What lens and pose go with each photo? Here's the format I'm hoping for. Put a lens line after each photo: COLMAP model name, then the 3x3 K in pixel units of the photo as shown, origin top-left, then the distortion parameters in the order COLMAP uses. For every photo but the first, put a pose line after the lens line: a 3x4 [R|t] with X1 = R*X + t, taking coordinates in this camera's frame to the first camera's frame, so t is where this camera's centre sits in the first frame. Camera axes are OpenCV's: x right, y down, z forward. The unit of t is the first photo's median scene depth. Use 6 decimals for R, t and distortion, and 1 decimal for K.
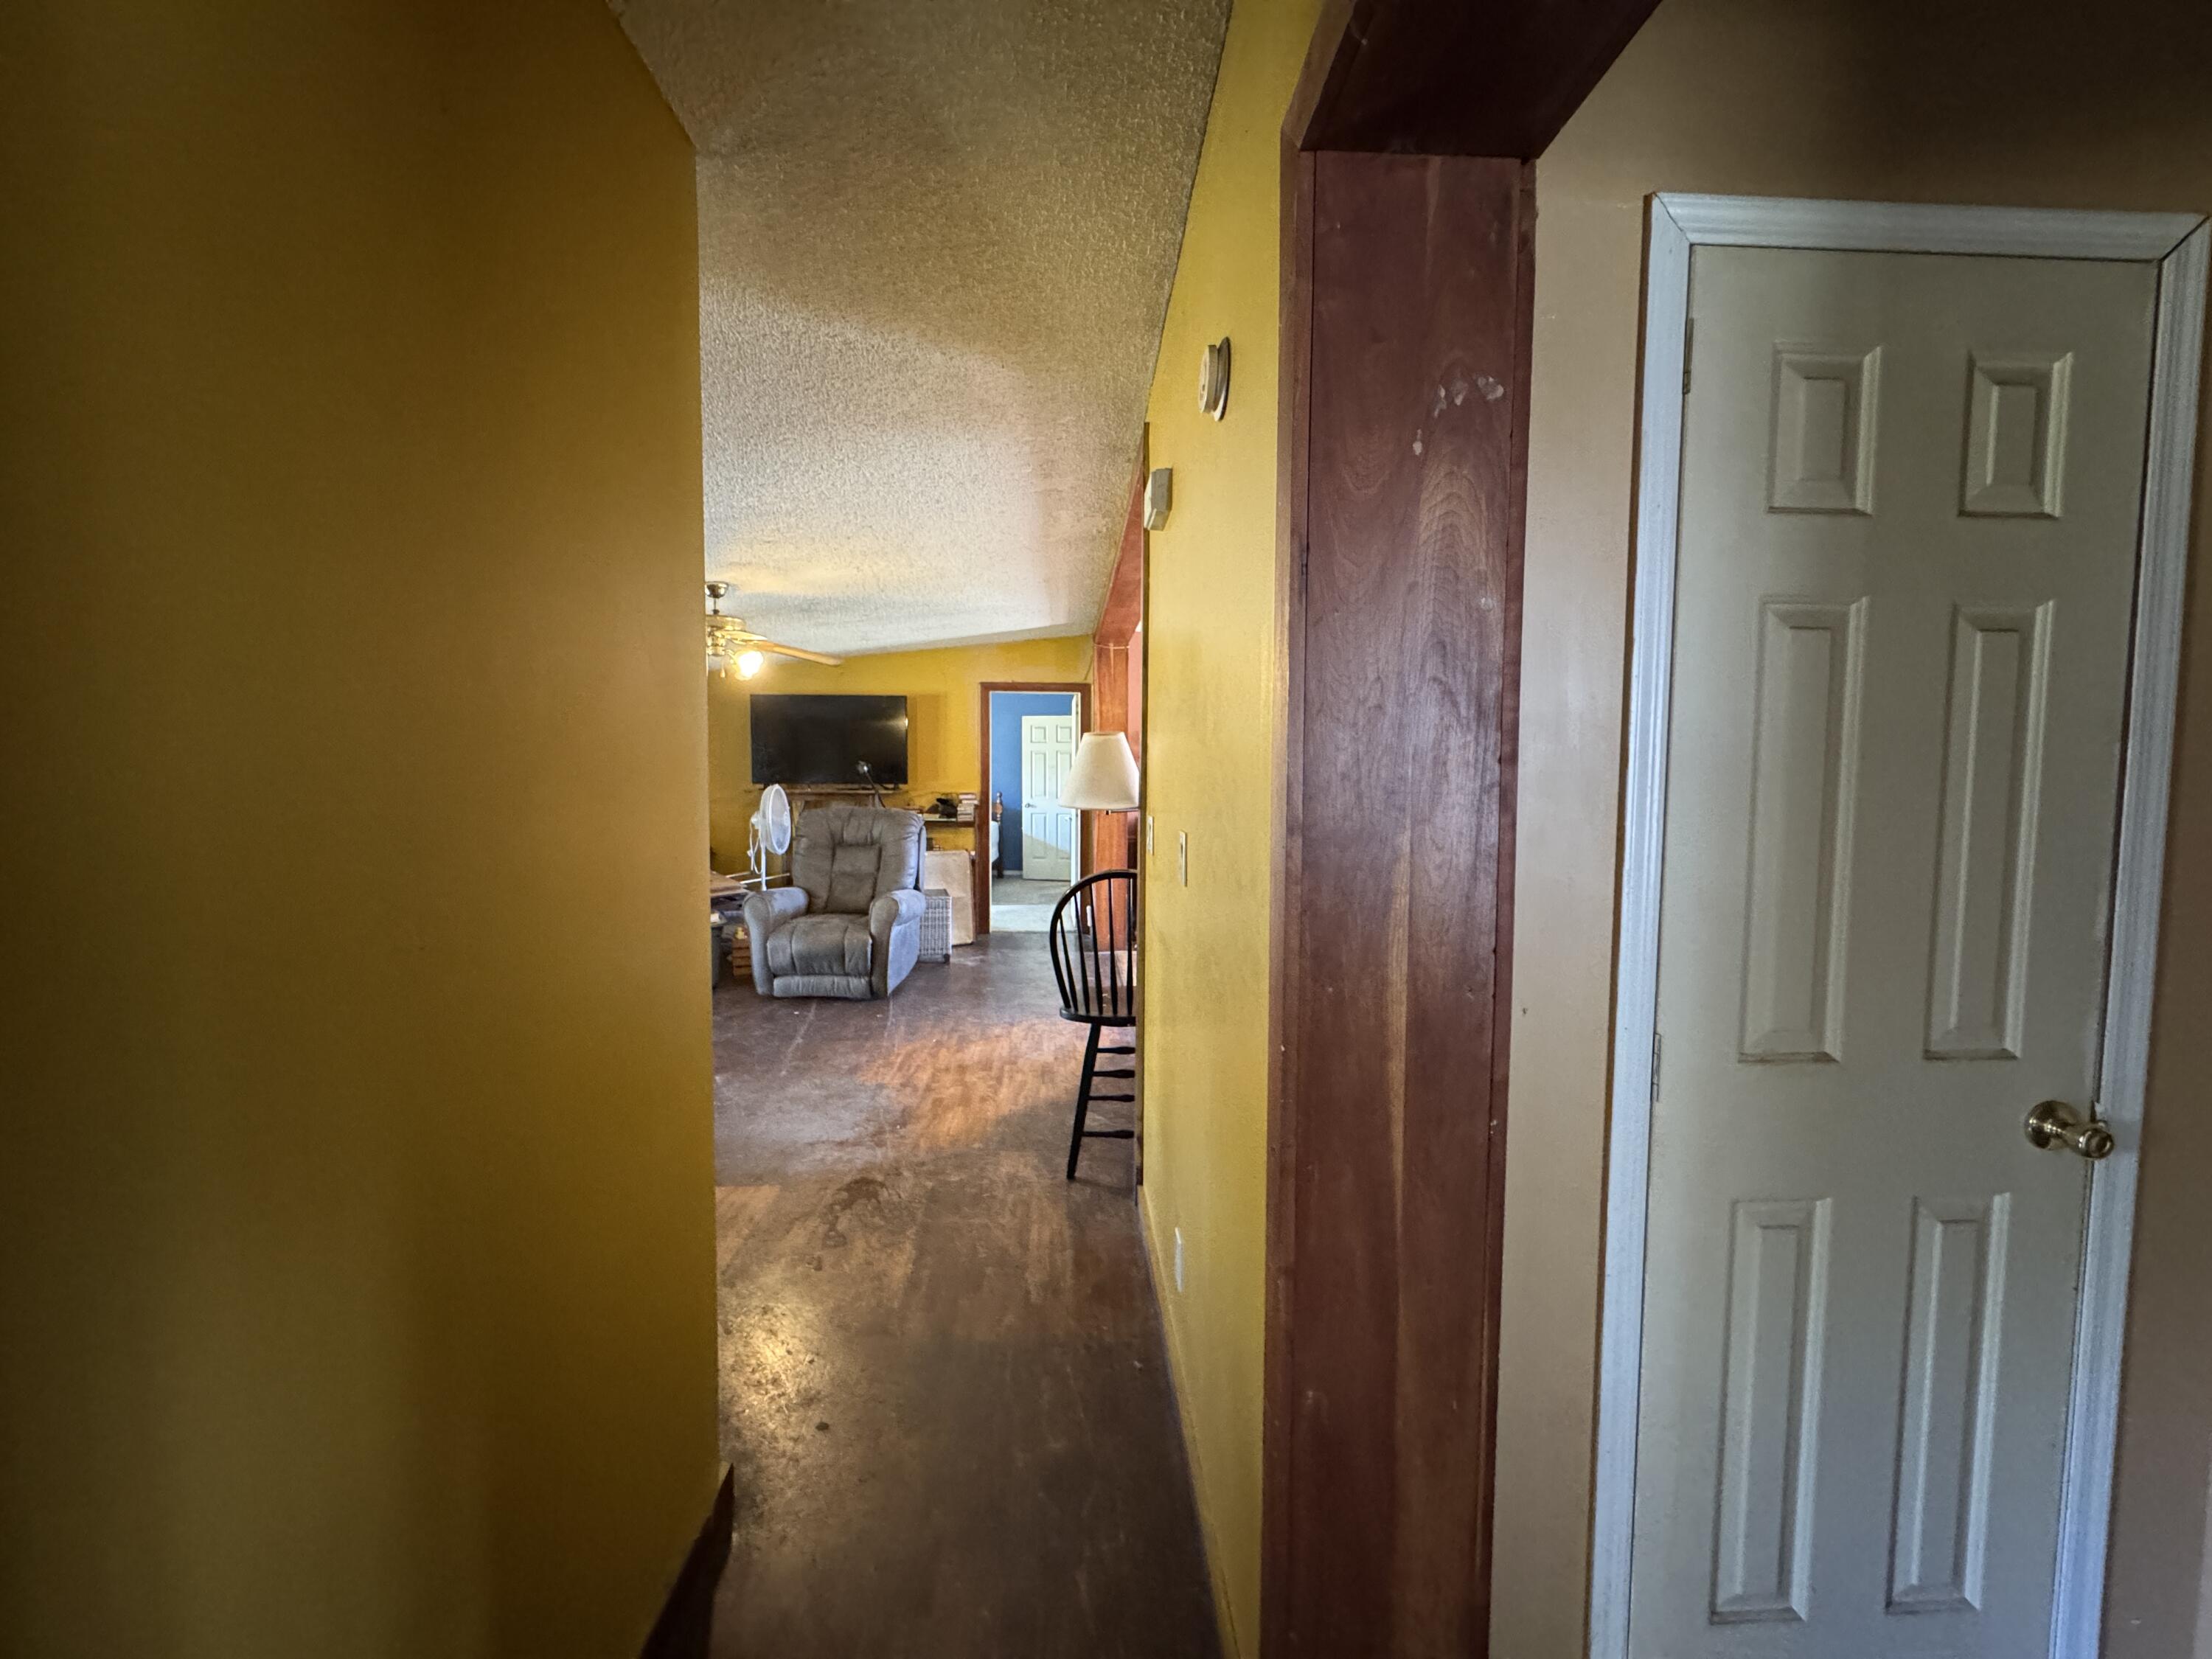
lens RADIAL K [[884.8, 0, 1108.9], [0, 884.8, 828.5], [0, 0, 1]] dist [-0.002881, 0.000247]
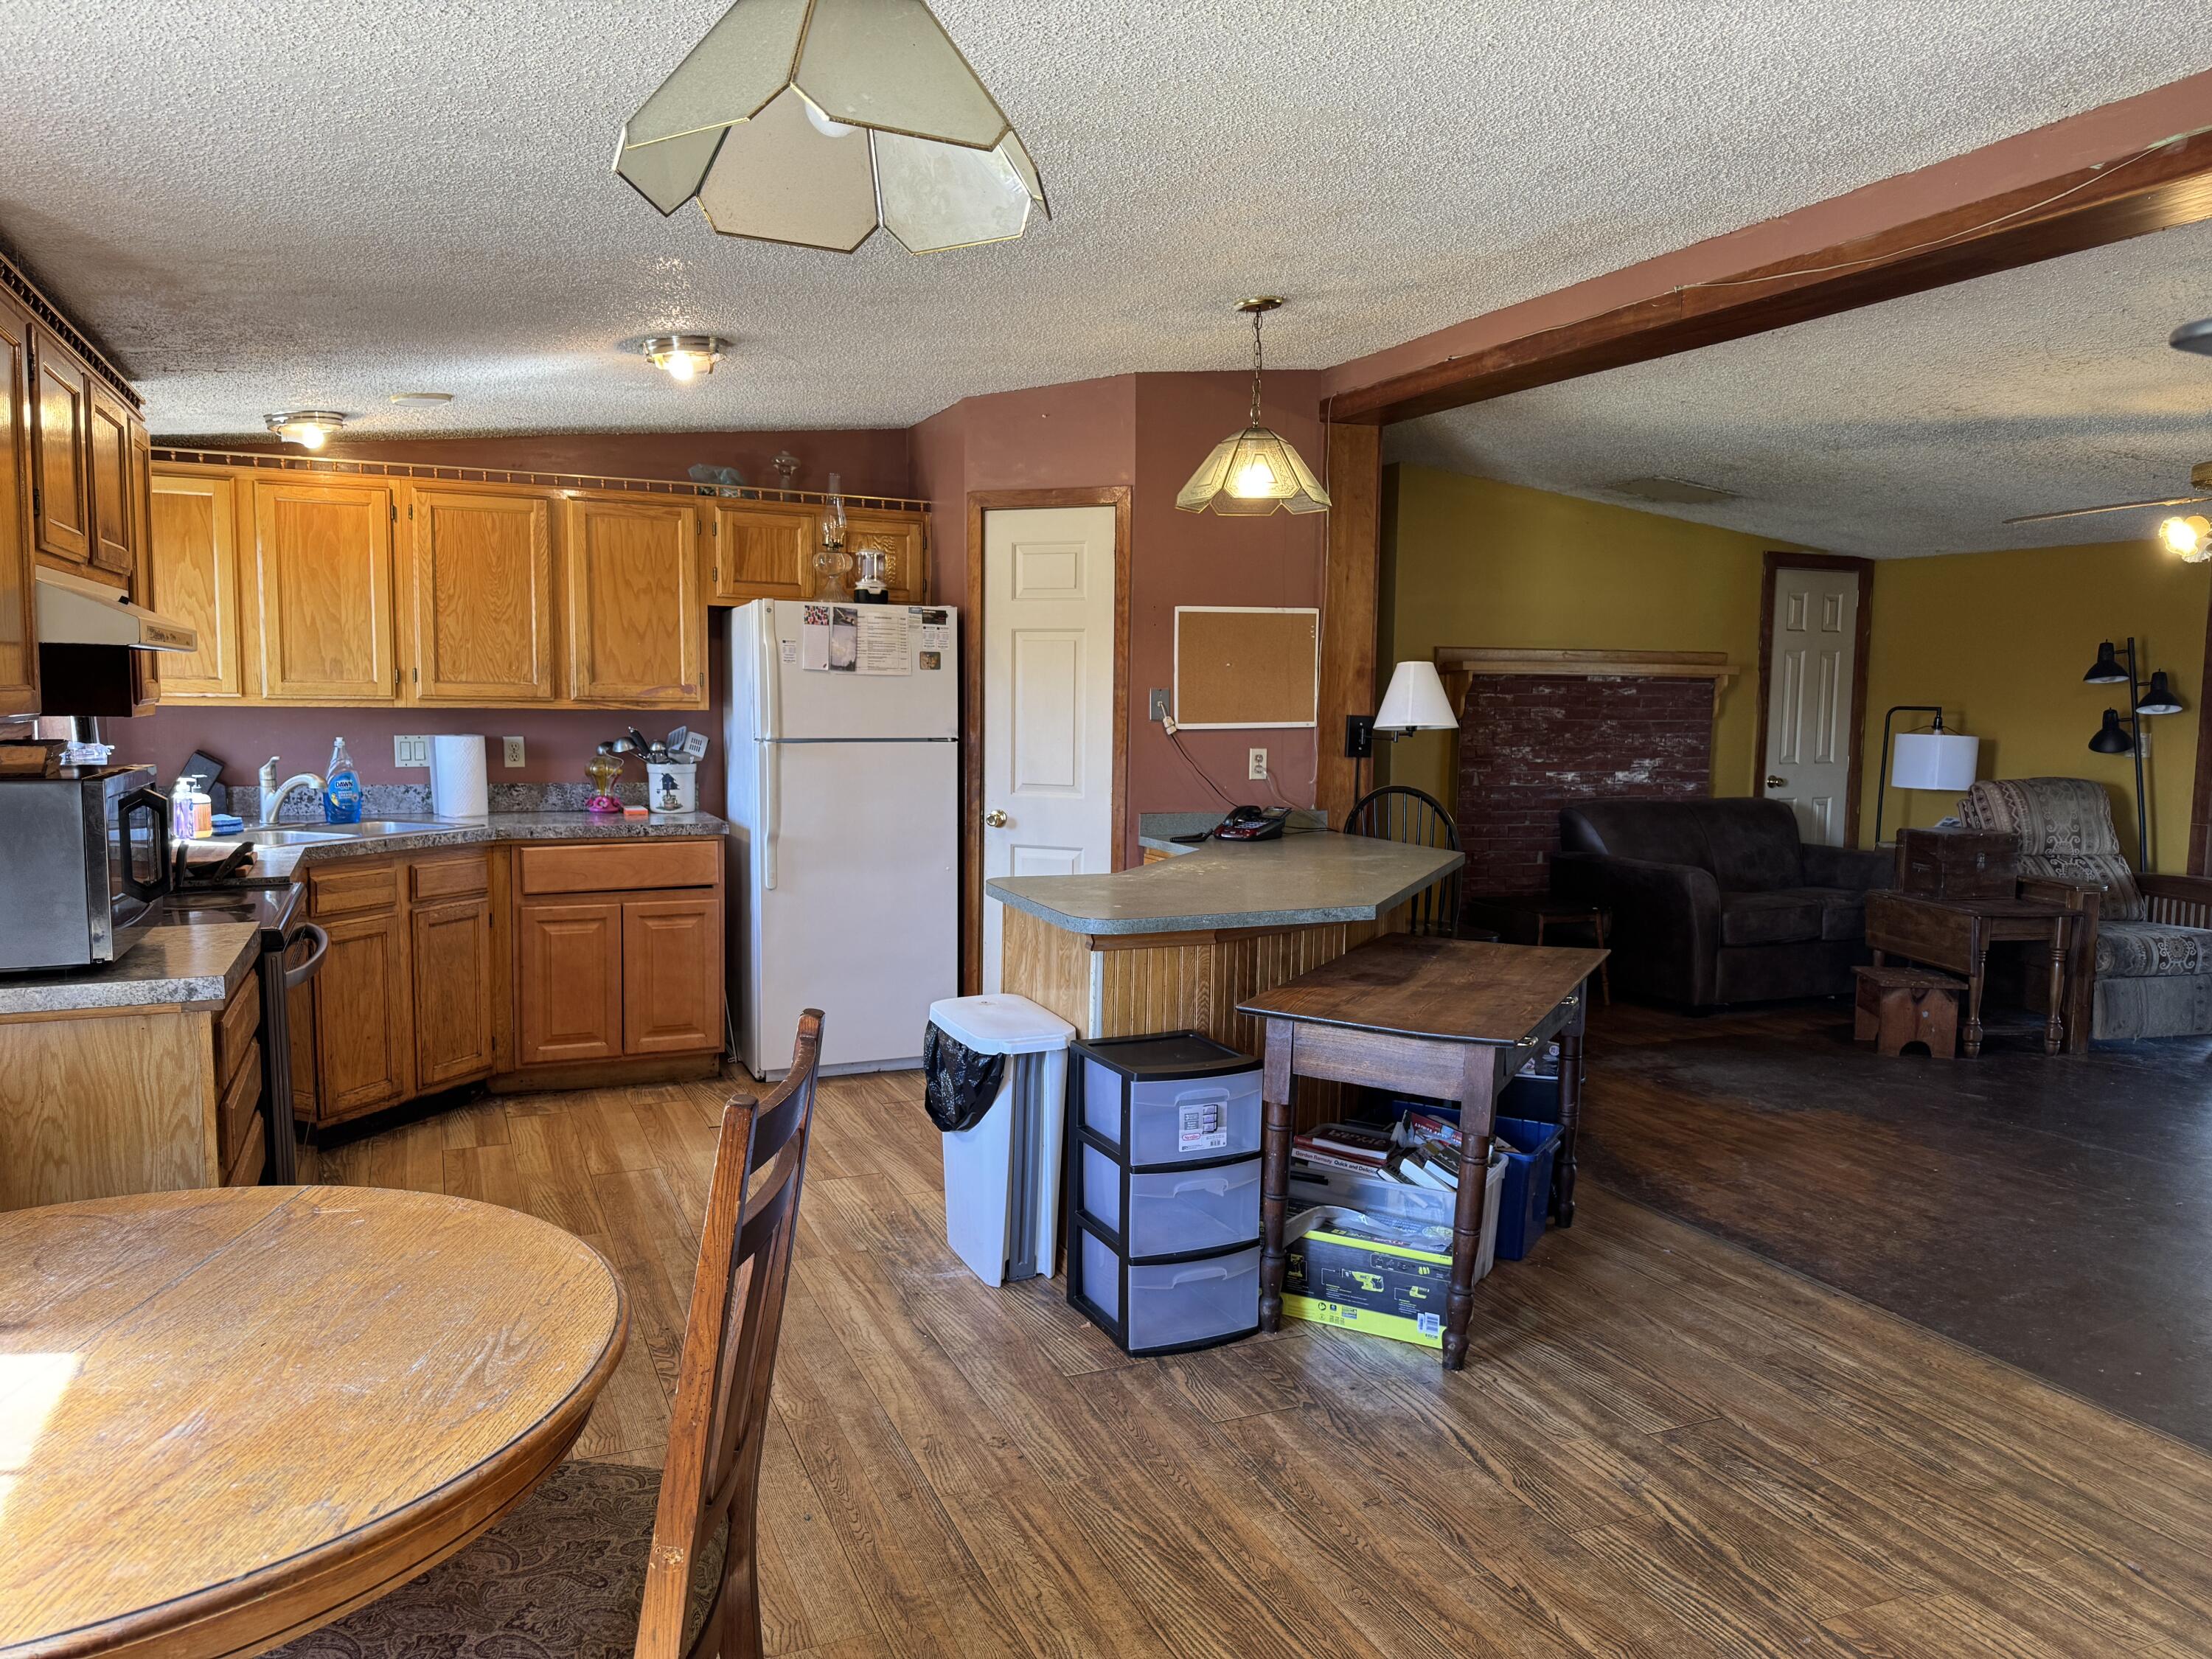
lens RADIAL K [[1558.1, 0, 1108.8], [0, 1558.1, 841.7], [0, 0, 1]] dist [0.015920, -0.019803]
pose [[-0.932571, 0.021398, -0.360353, 0.769716], [-0.040292, 0.985834, 0.162812, -0.135528], [0.358732, 0.166354, -0.918498, 1.947562]]
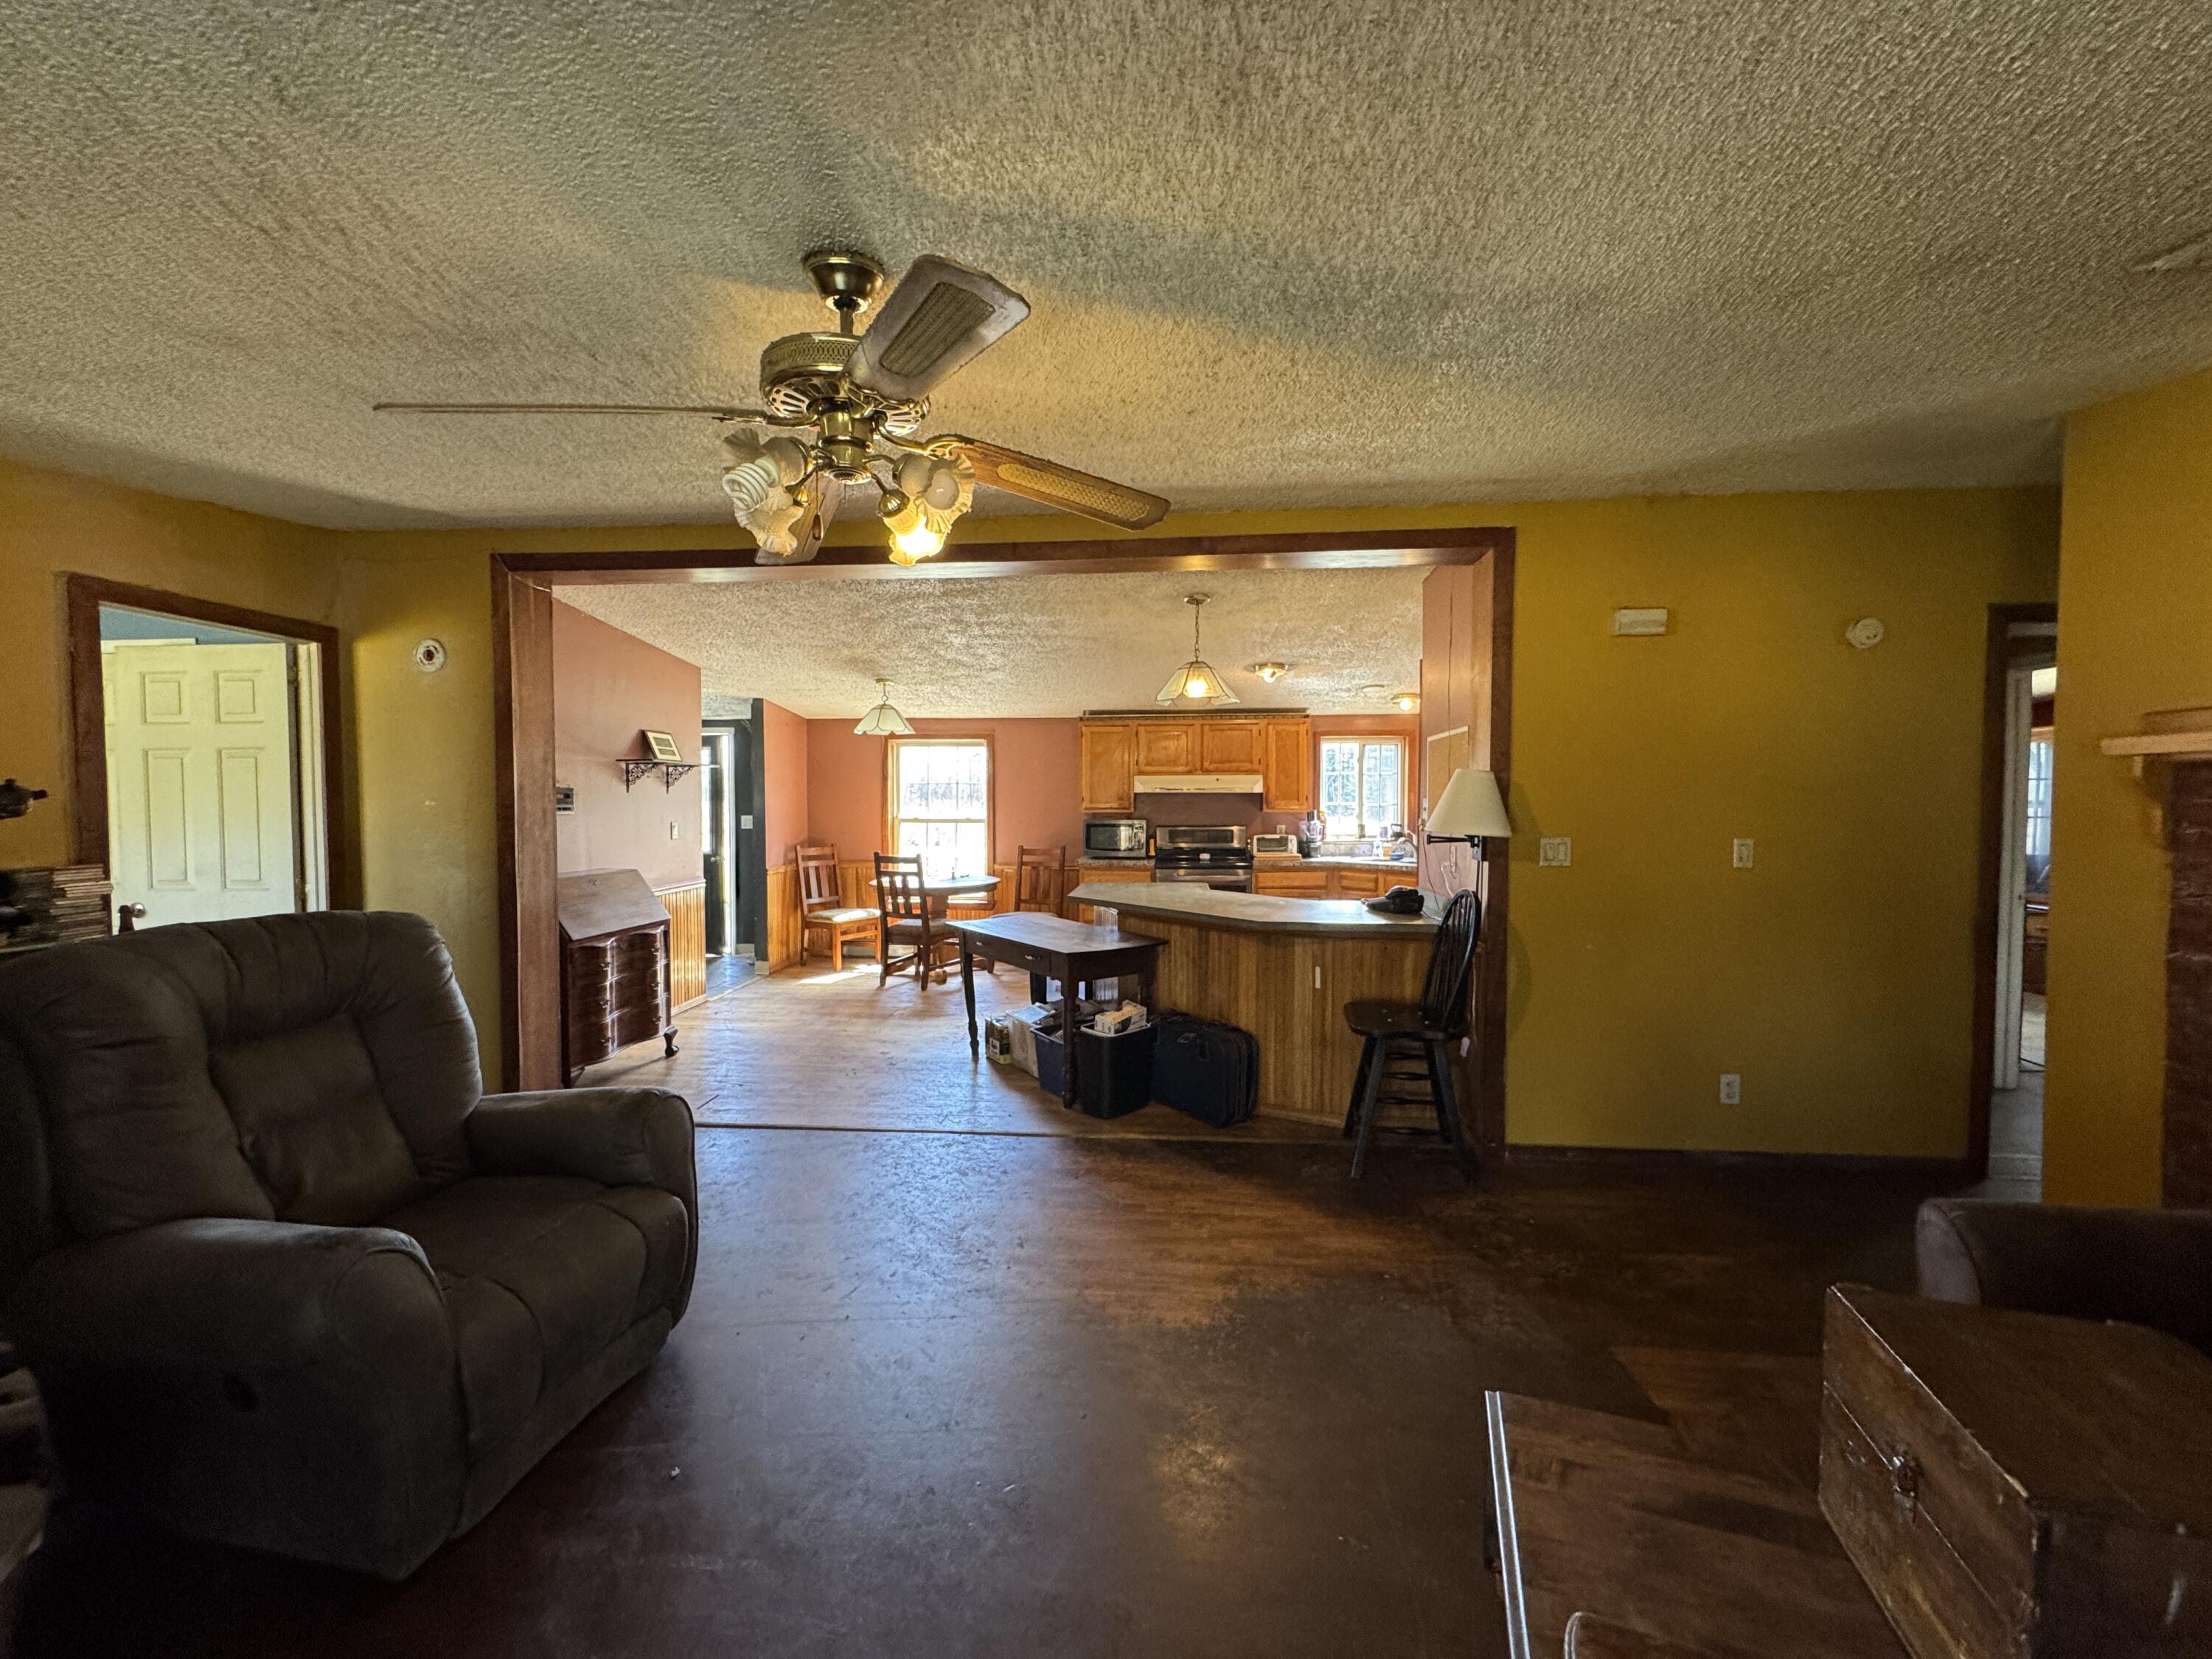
lens RADIAL K [[884.8, 0, 1089.7], [0, 884.8, 828.2], [0, 0, 1]] dist [-0.002881, 0.000247]
pose [[0.130838, -0.033157, 0.990849, -0.860386], [0.065869, 0.997523, 0.024683, -0.066660], [-0.989213, 0.062037, 0.132698, 0.968352]]
